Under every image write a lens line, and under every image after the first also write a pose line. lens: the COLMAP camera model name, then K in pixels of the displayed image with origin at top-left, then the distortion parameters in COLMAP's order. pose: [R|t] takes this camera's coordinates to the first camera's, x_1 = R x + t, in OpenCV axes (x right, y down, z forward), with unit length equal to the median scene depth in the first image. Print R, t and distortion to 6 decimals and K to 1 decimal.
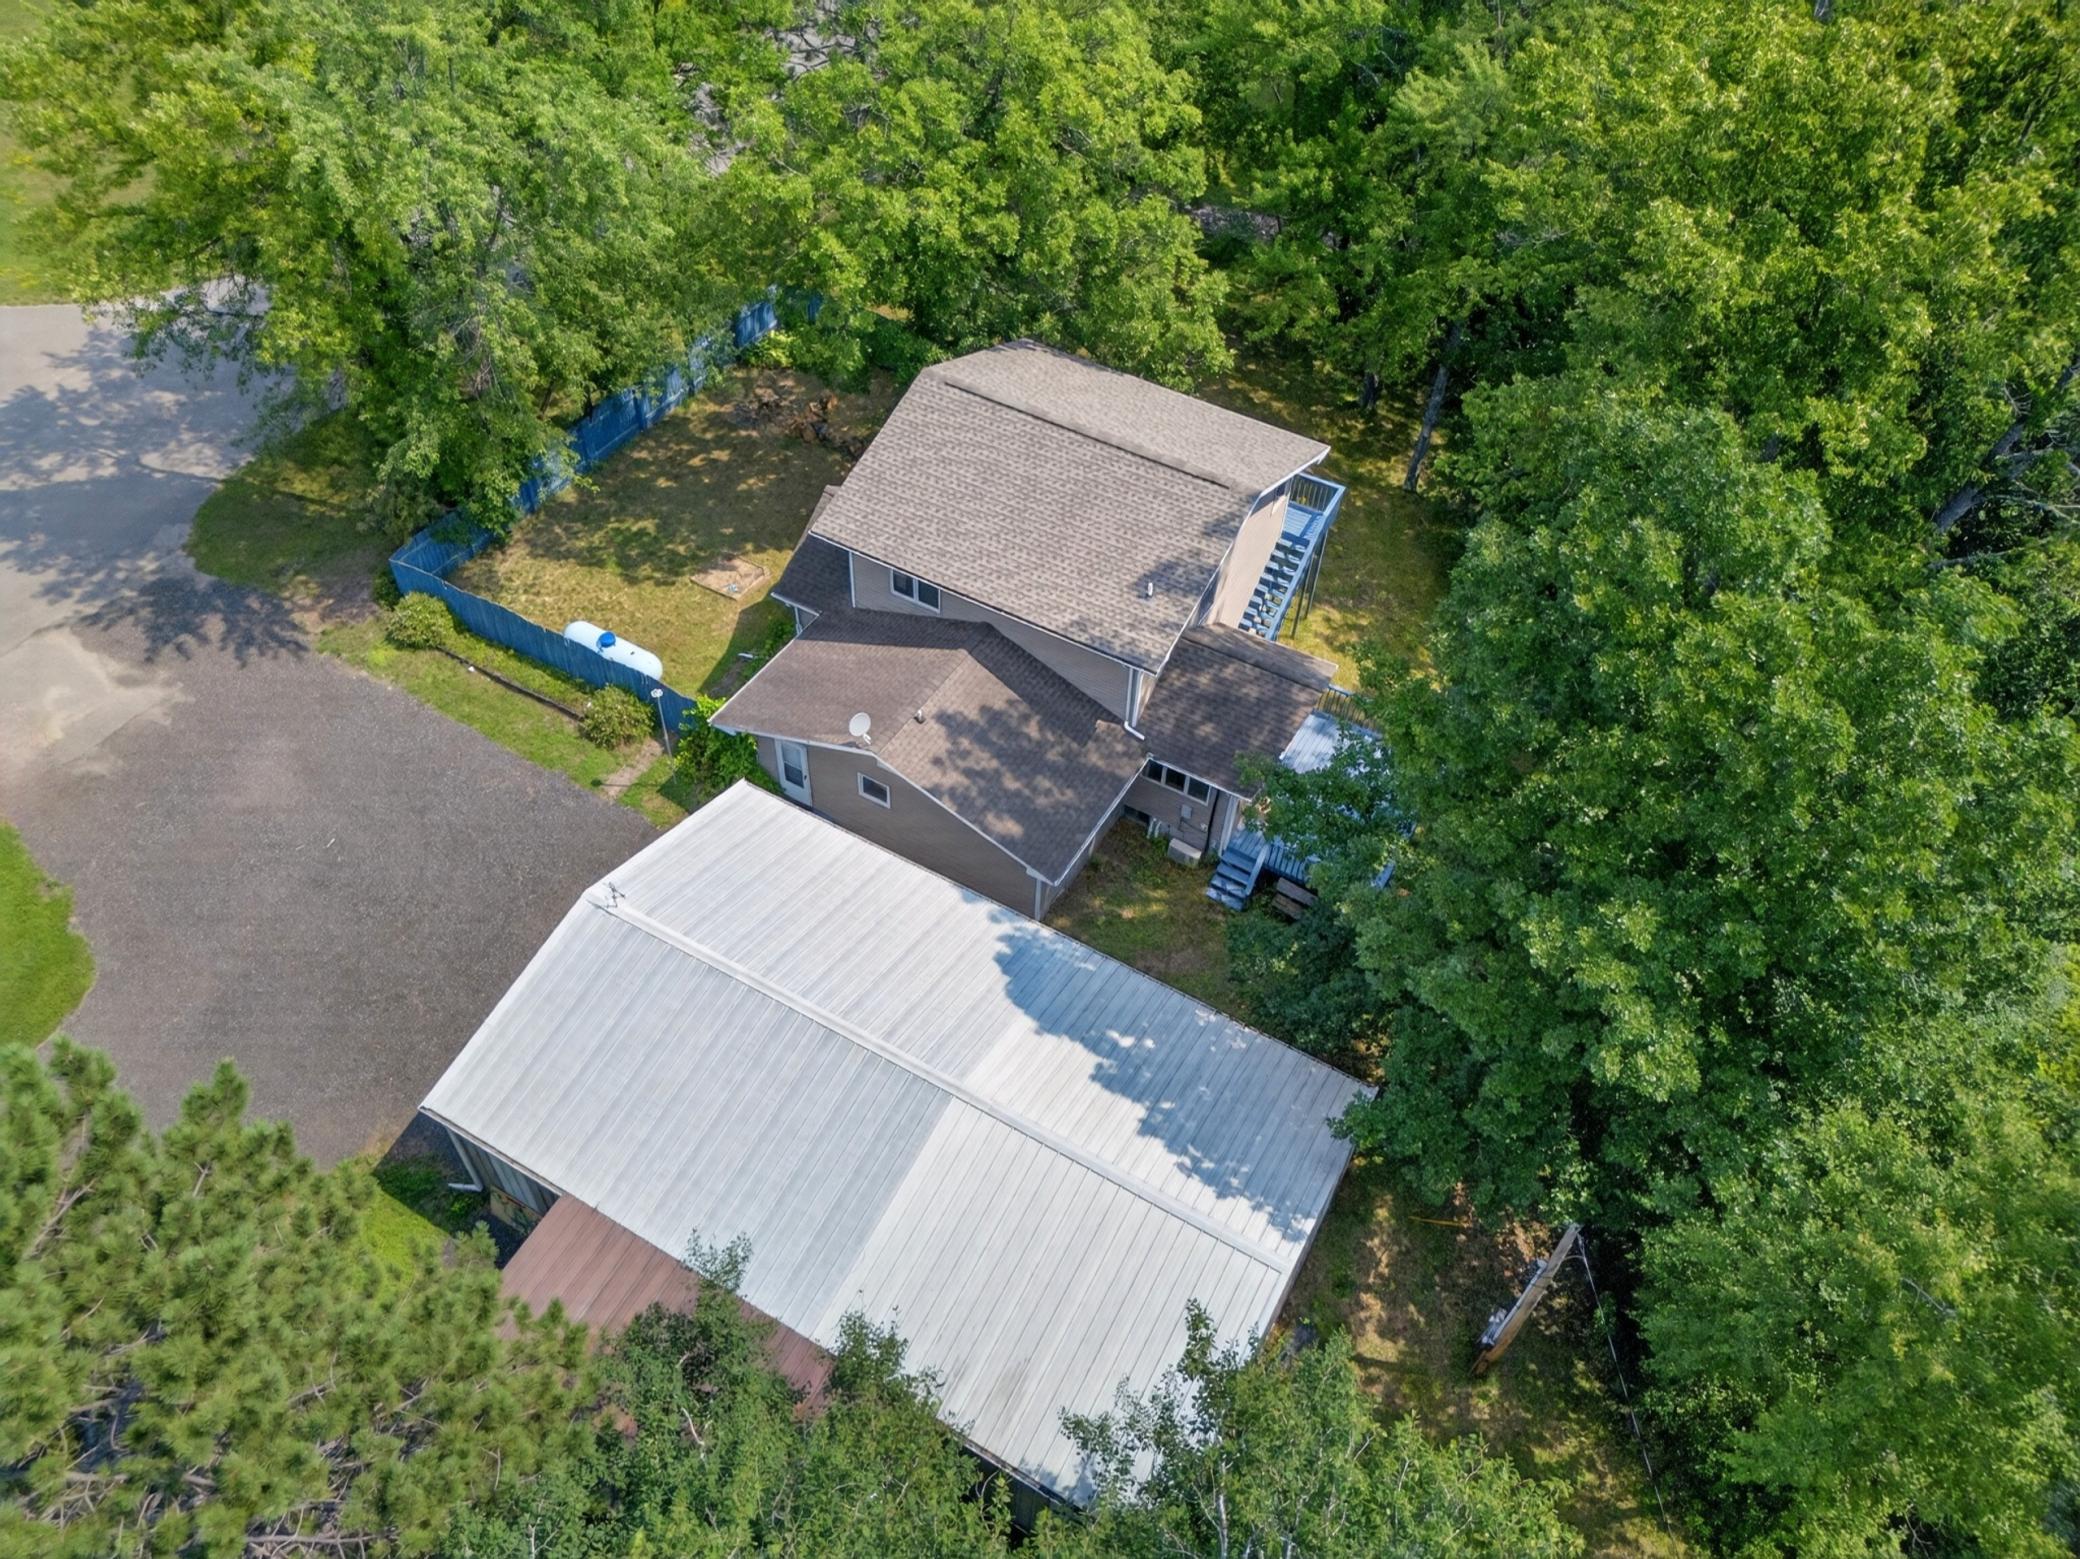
lens RADIAL K [[1488.6, 0, 1040.0], [0, 1488.6, 779.5], [0, 0, 1]] dist [0.044335, 0.001211]
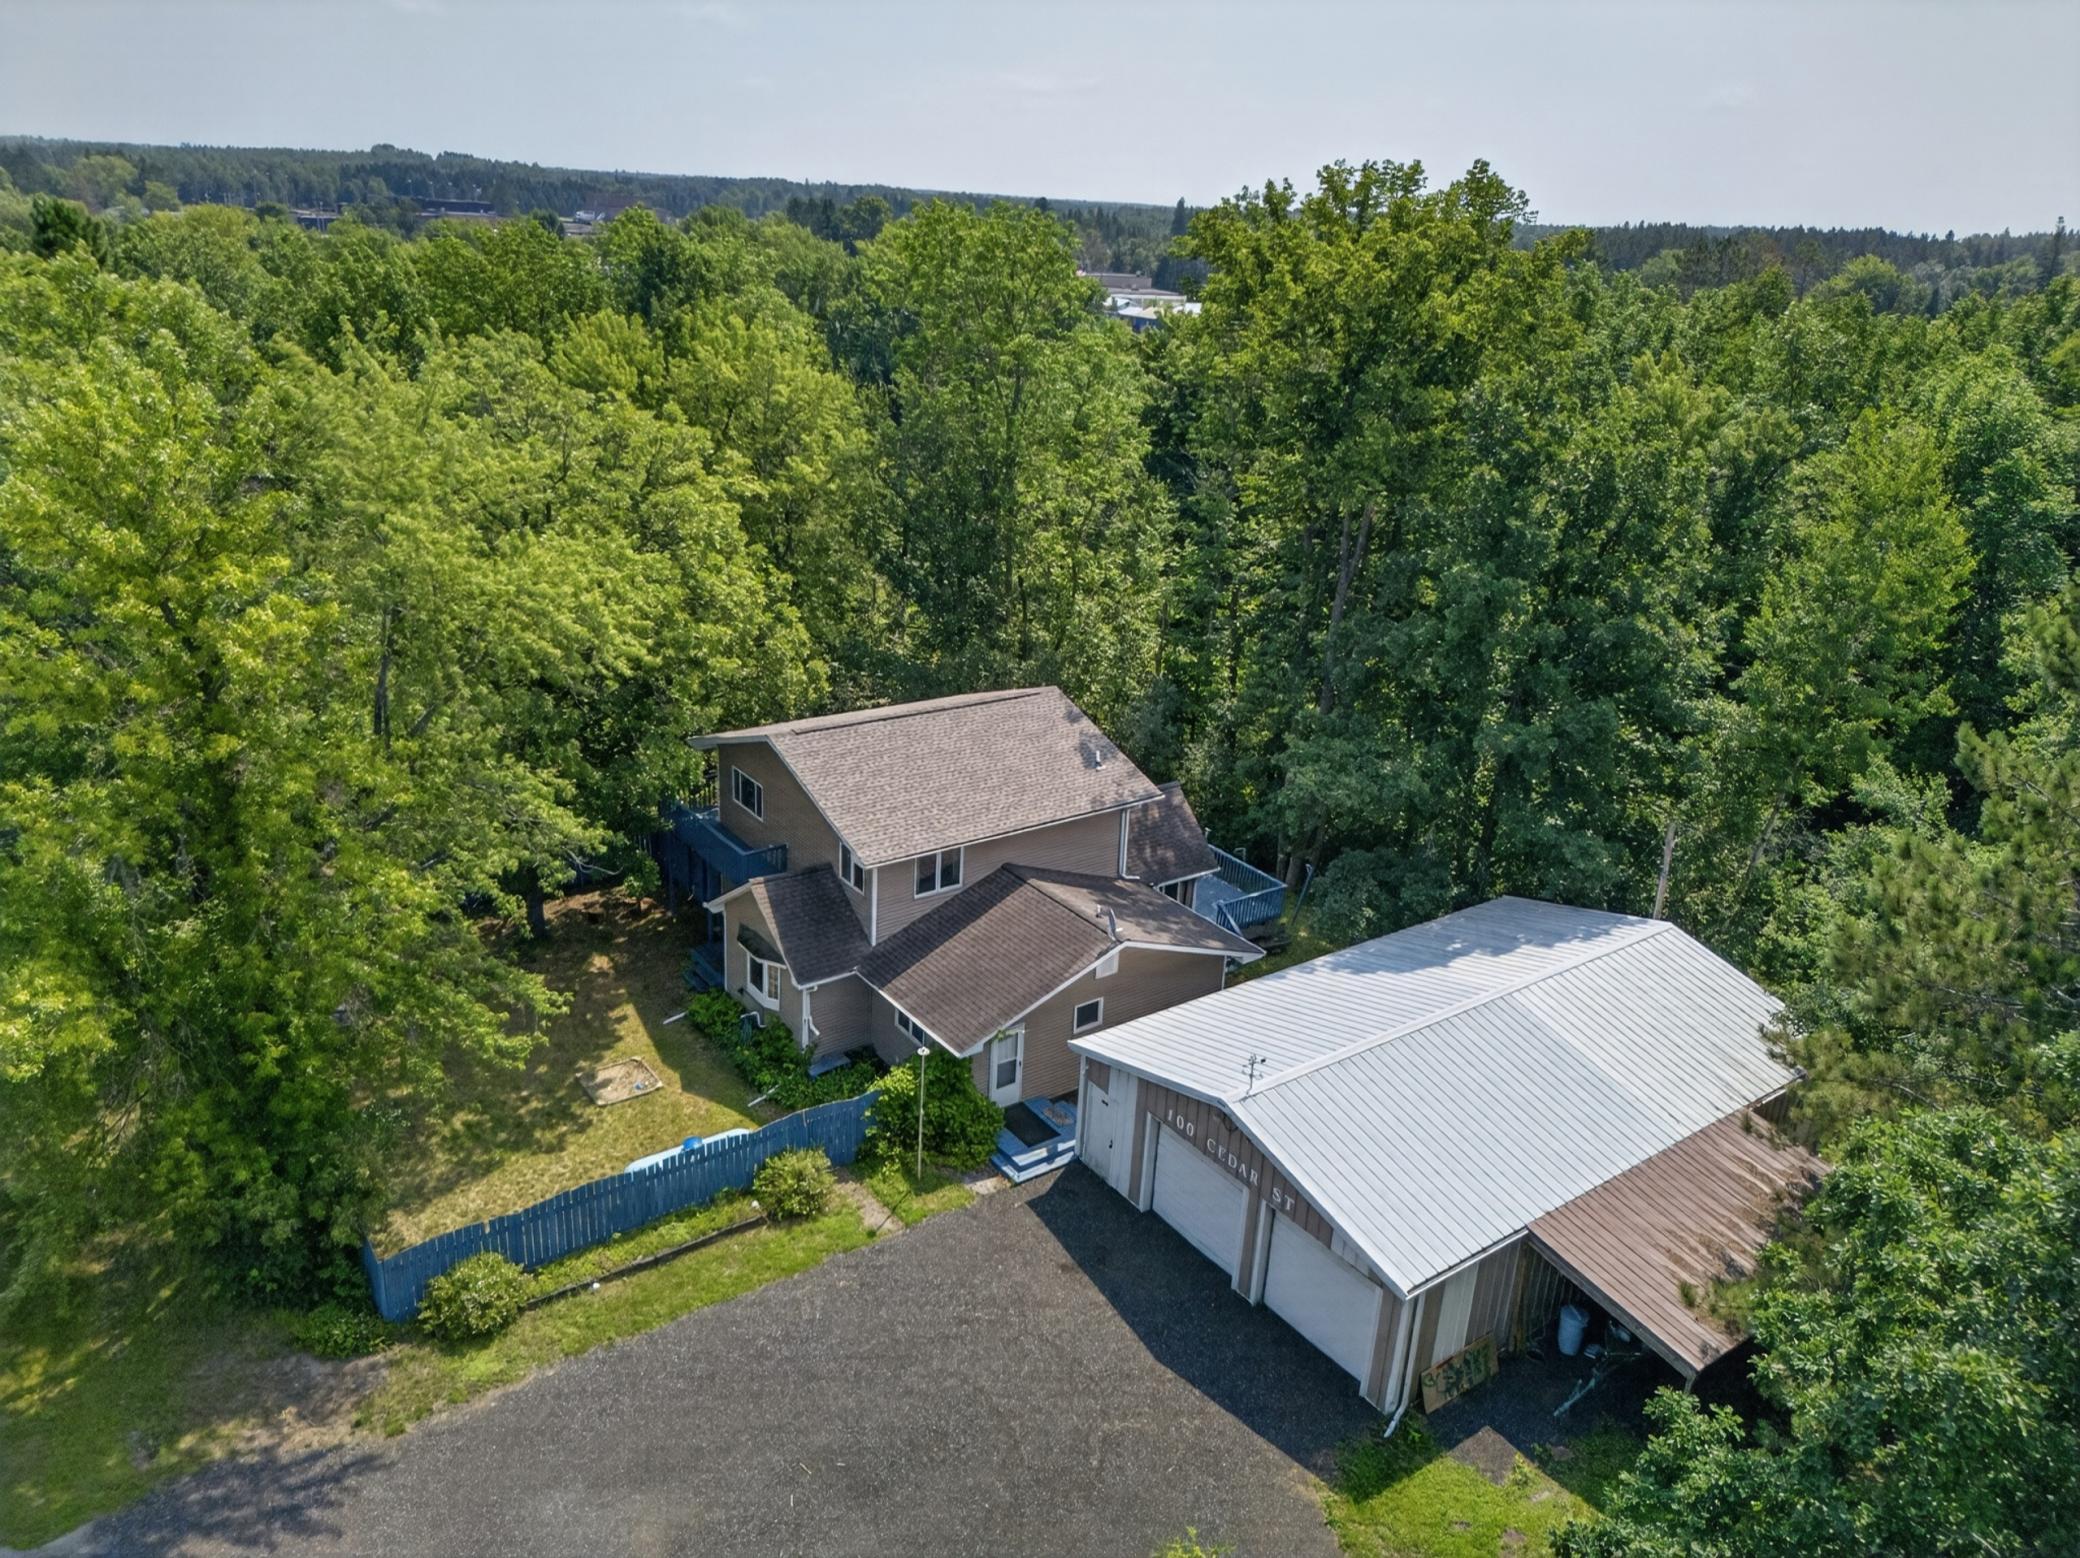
lens RADIAL K [[1488.6, 0, 1040.0], [0, 1488.6, 779.0], [0, 0, 1]] dist [0.044335, 0.001211]
pose [[0.408648, -0.341780, 0.846282, -0.877704], [0.648625, 0.761085, -0.005832, -0.124526], [-0.642100, 0.551304, 0.532703, 0.348423]]
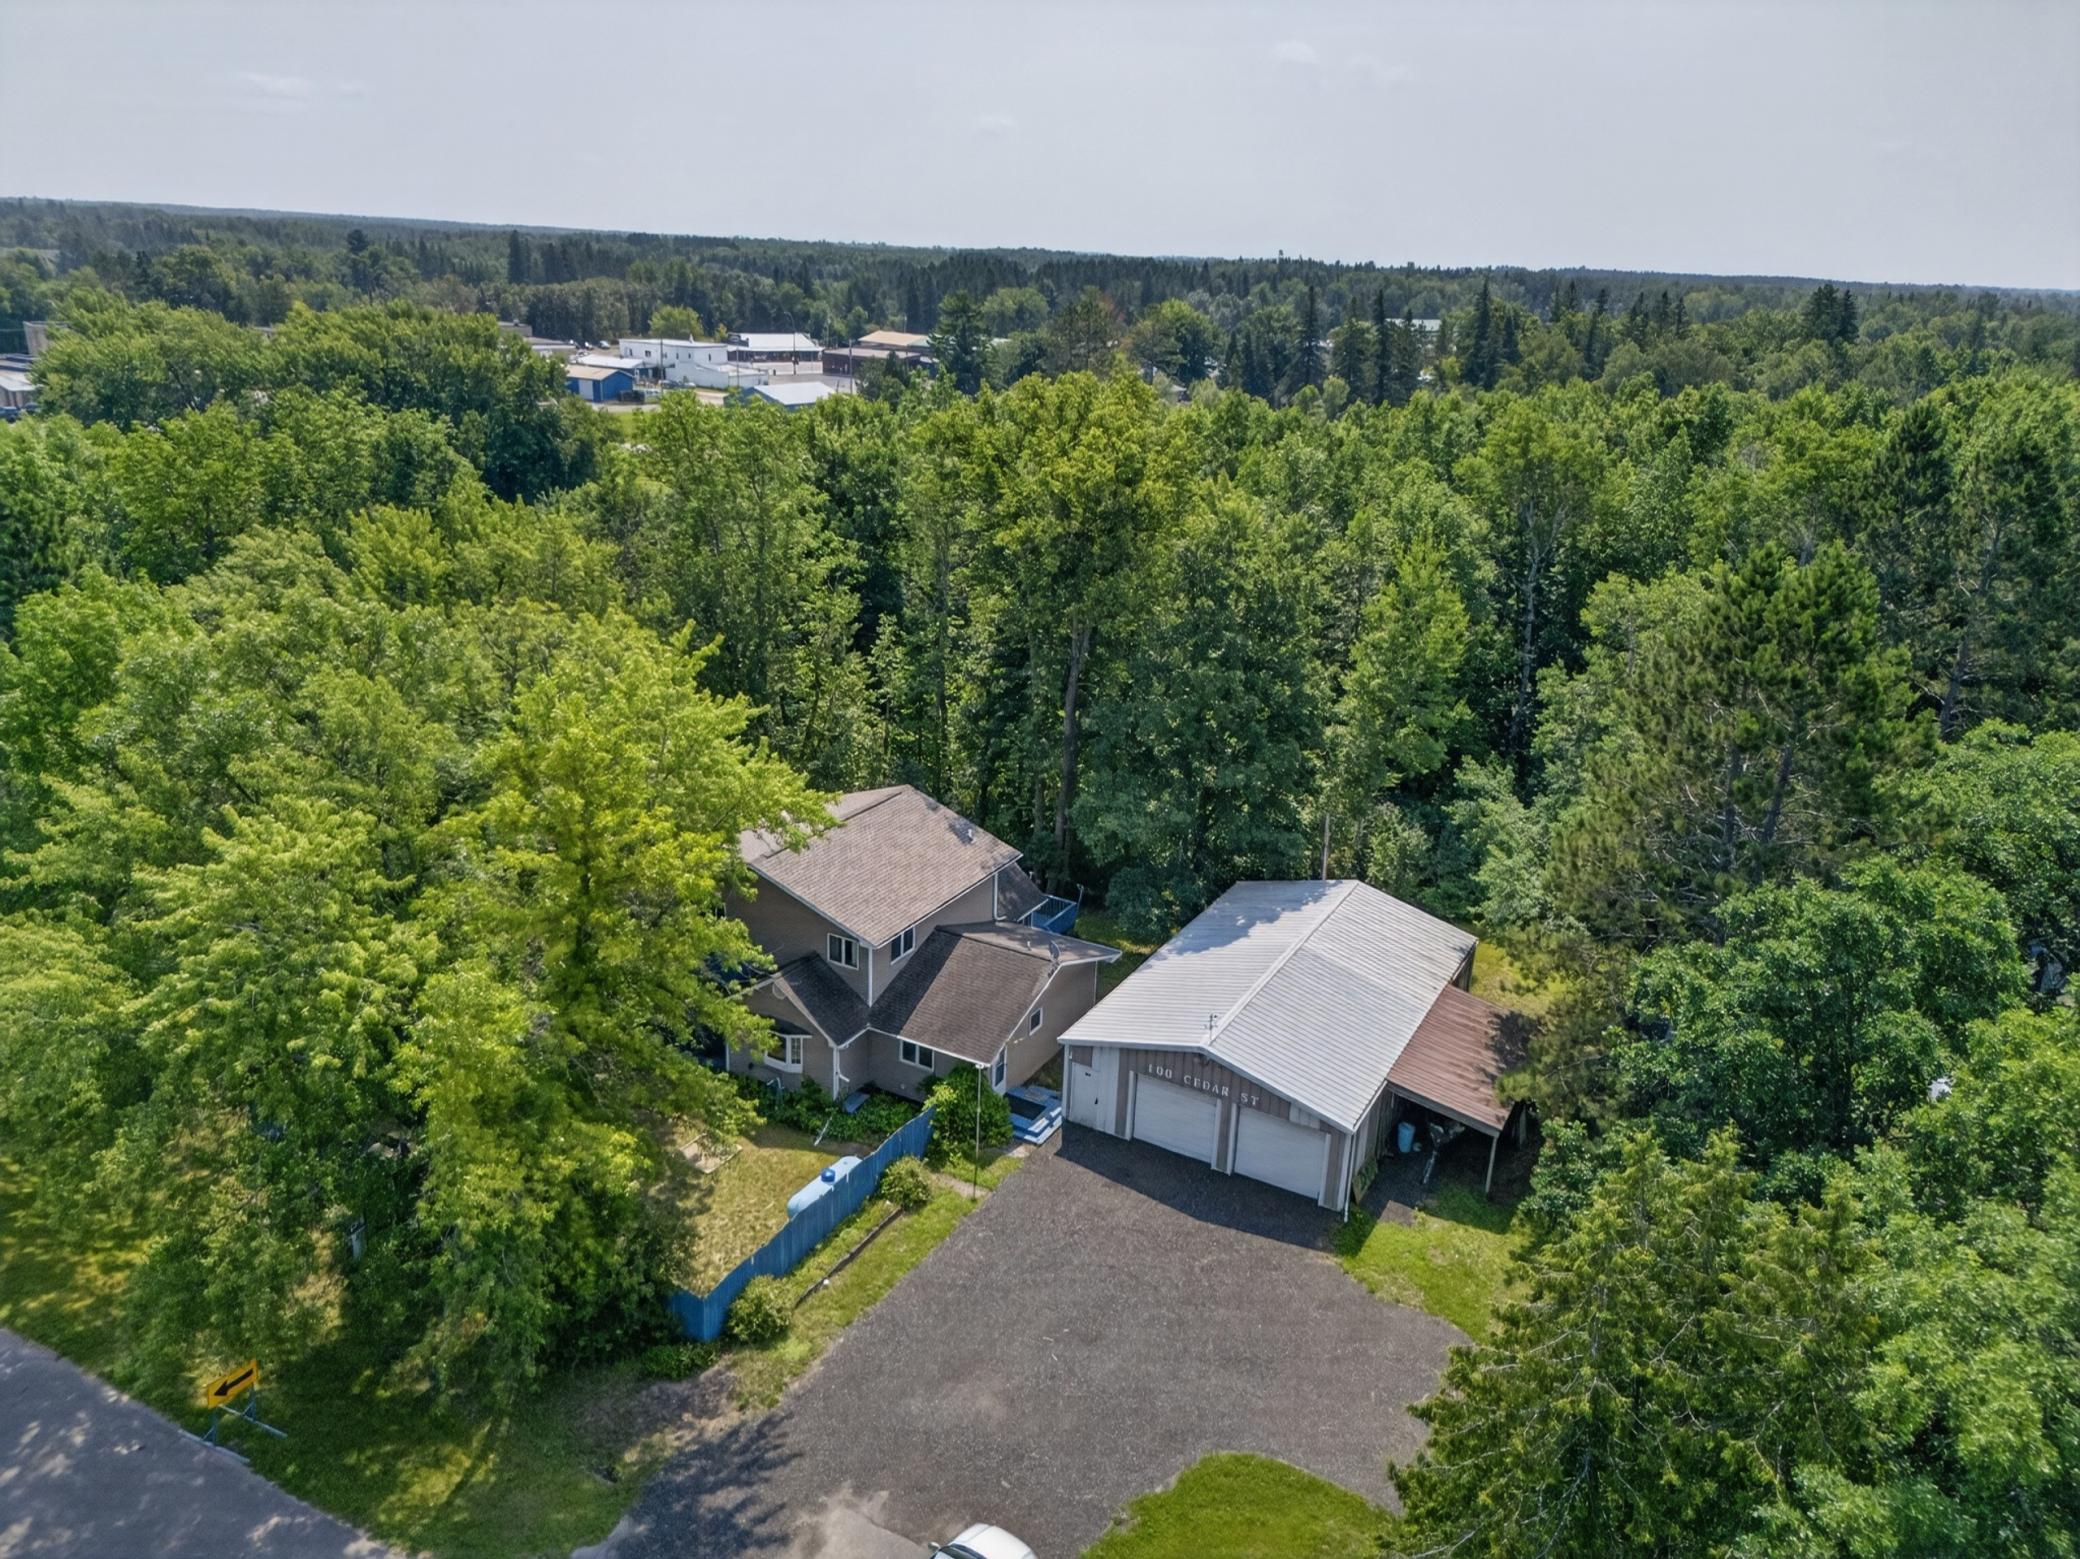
lens RADIAL K [[1488.6, 0, 1040.0], [0, 1488.6, 779.5], [0, 0, 1]] dist [0.044335, 0.001211]
pose [[-0.020390, -0.362741, 0.931667, -1.267956], [0.707288, 0.653386, 0.269872, -0.492176], [-0.706632, 0.664459, 0.243240, 0.453662]]
